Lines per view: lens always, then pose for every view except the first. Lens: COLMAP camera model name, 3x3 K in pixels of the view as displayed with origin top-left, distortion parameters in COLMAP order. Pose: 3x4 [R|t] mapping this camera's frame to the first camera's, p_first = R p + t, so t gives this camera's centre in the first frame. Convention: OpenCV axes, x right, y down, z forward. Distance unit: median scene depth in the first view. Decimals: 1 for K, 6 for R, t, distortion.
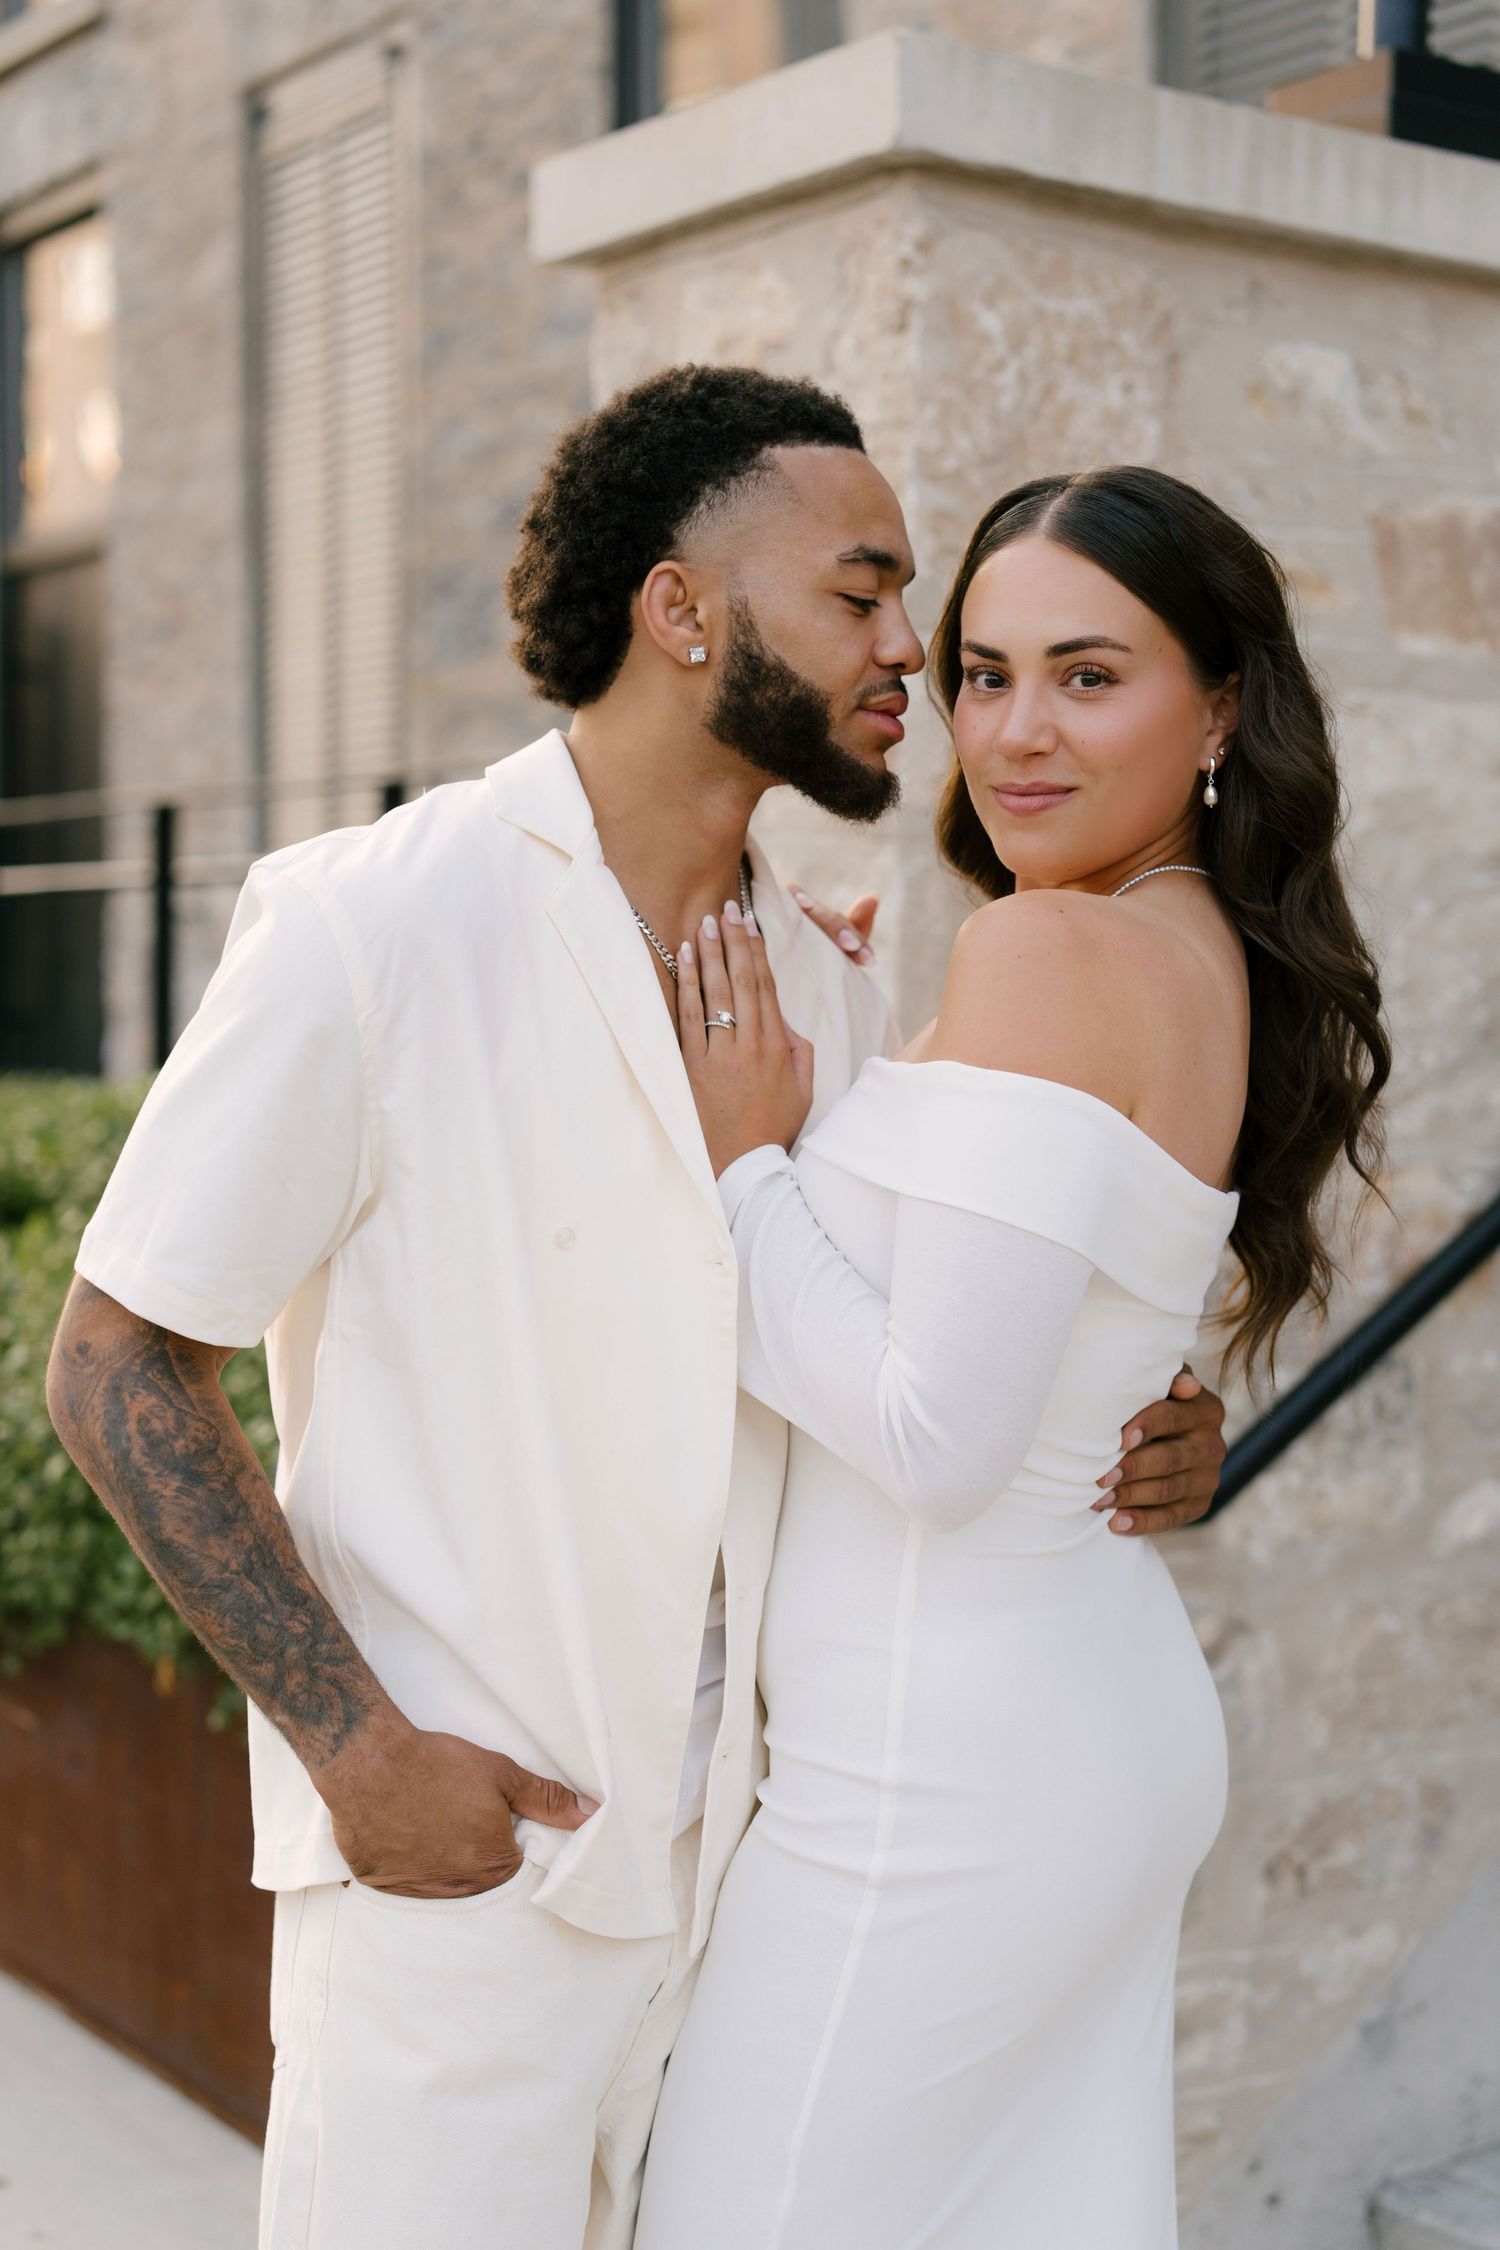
lens RADIAL K [[3144.4, 0, 750.0], [0, 3144.4, 1125.0], [0, 0, 1]] dist [0.042422, 0.033159]
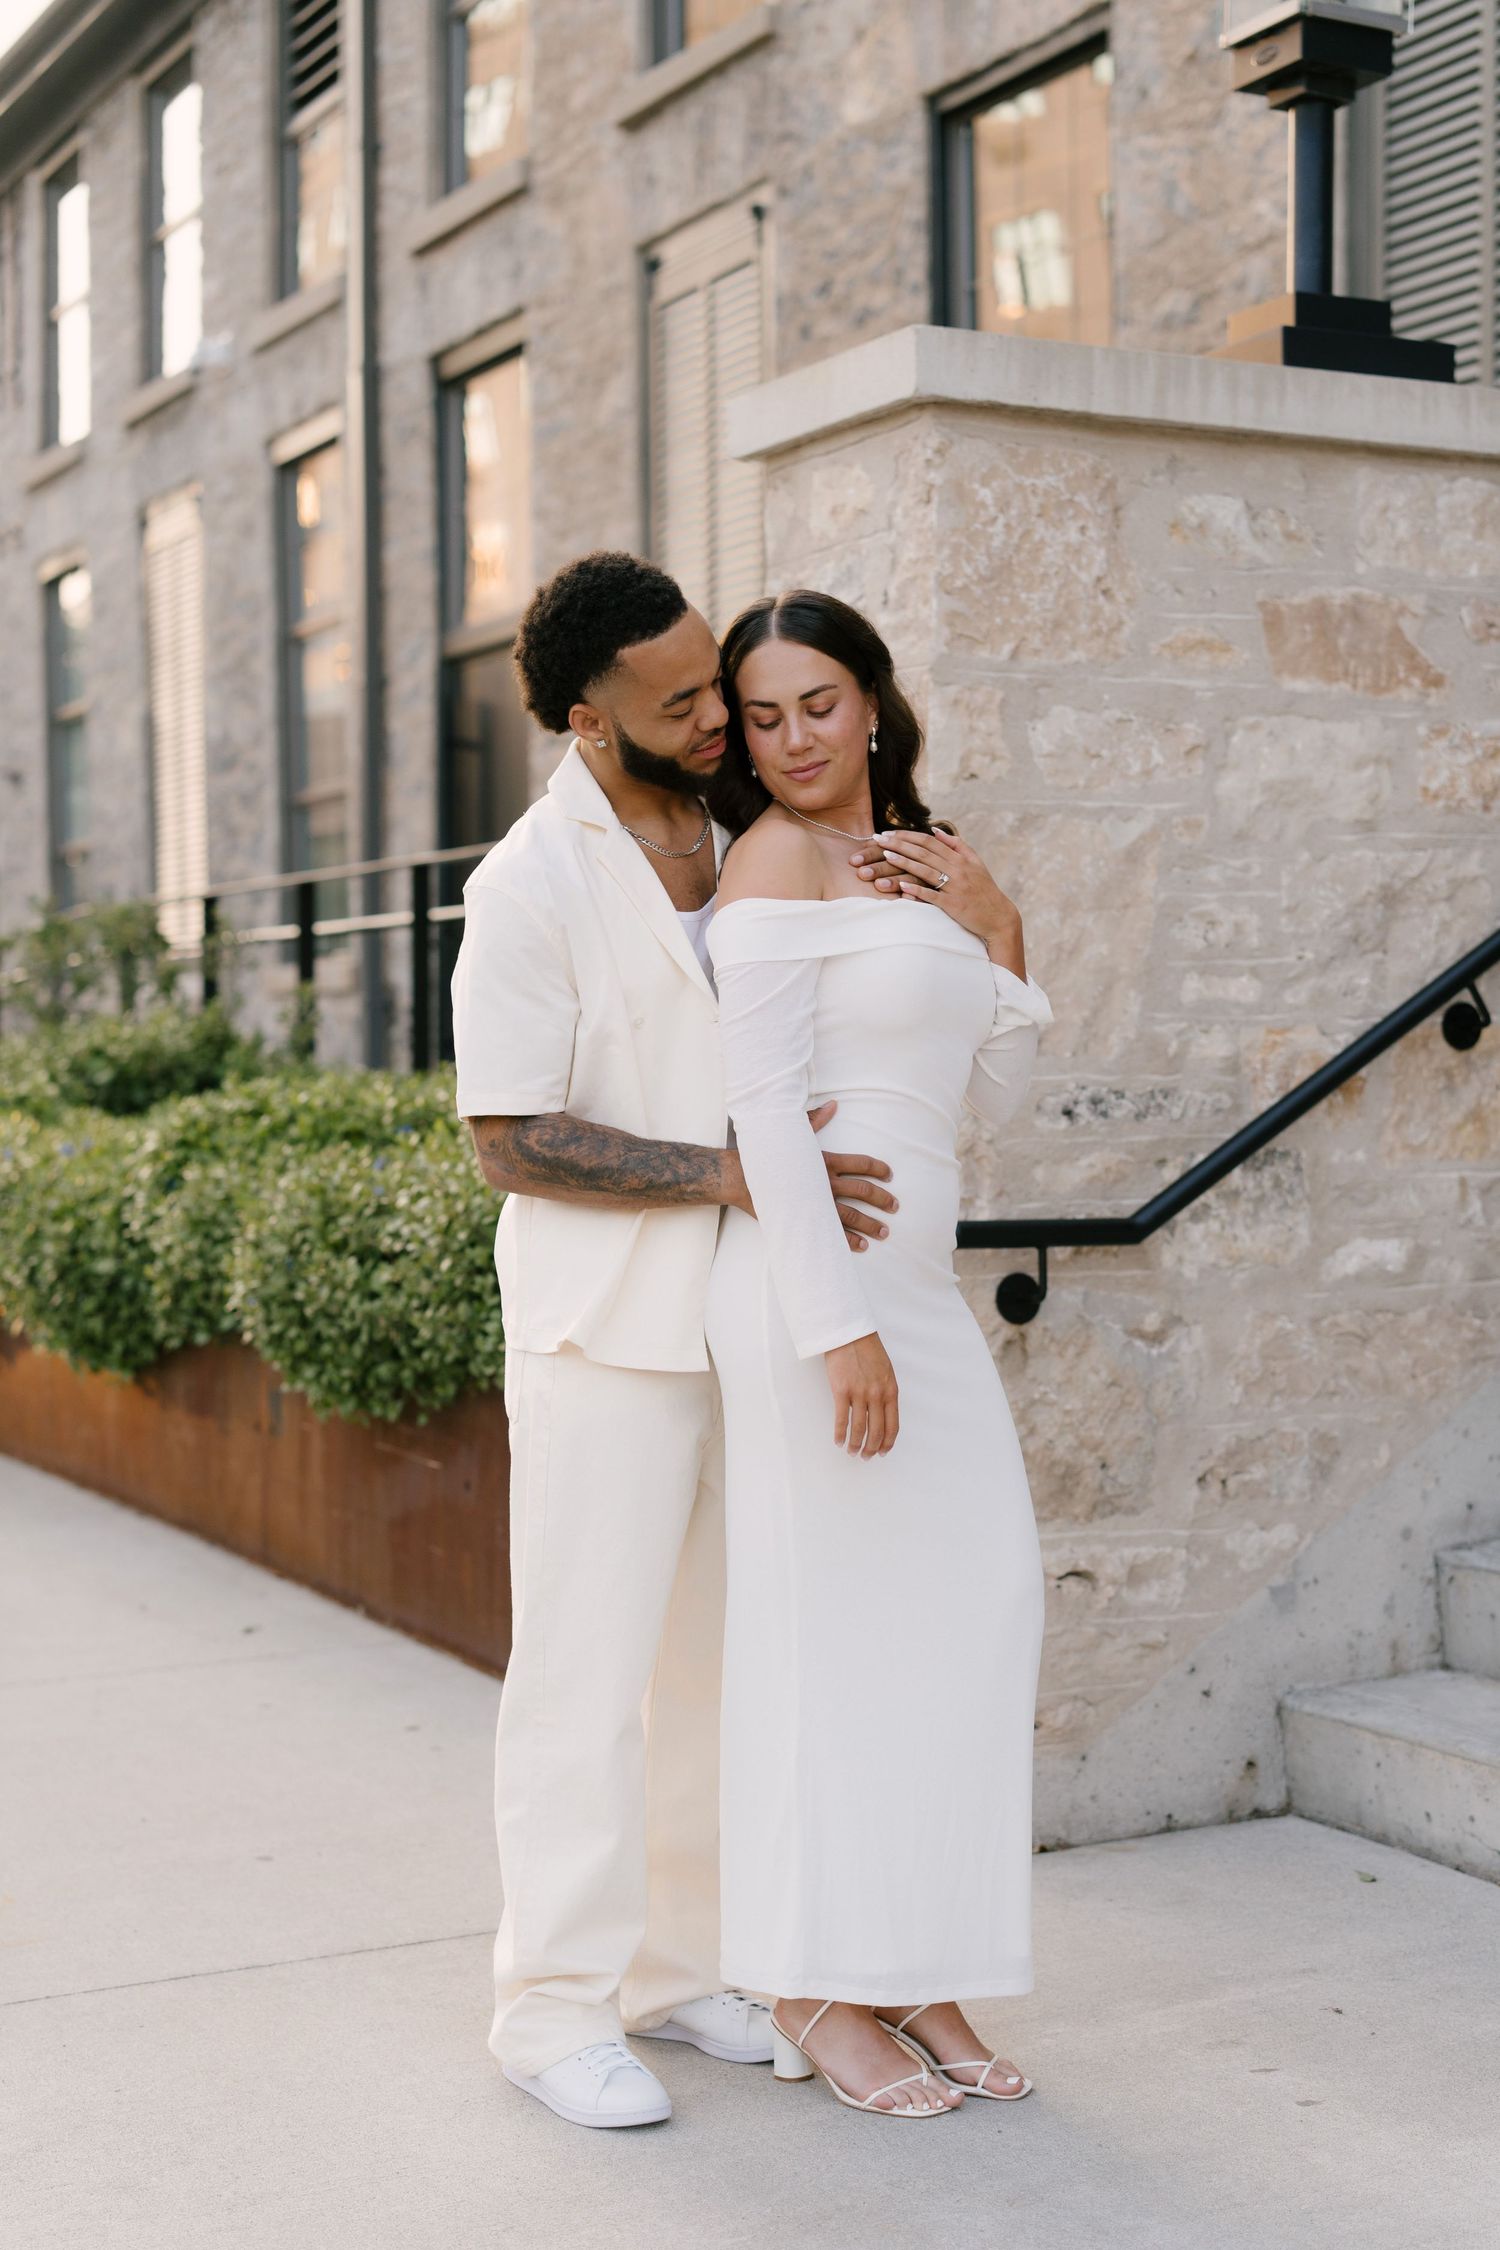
lens RADIAL K [[3272.1, 0, 740.5], [0, 3272.1, 1174.8], [0, 0, 1]] dist [0.000552, 0.022048]
pose [[0.988368, -0.009692, -0.151770, 0.185992], [0.008201, 0.999912, -0.010448, 0.101569], [0.151858, 0.009081, 0.988361, -0.617976]]
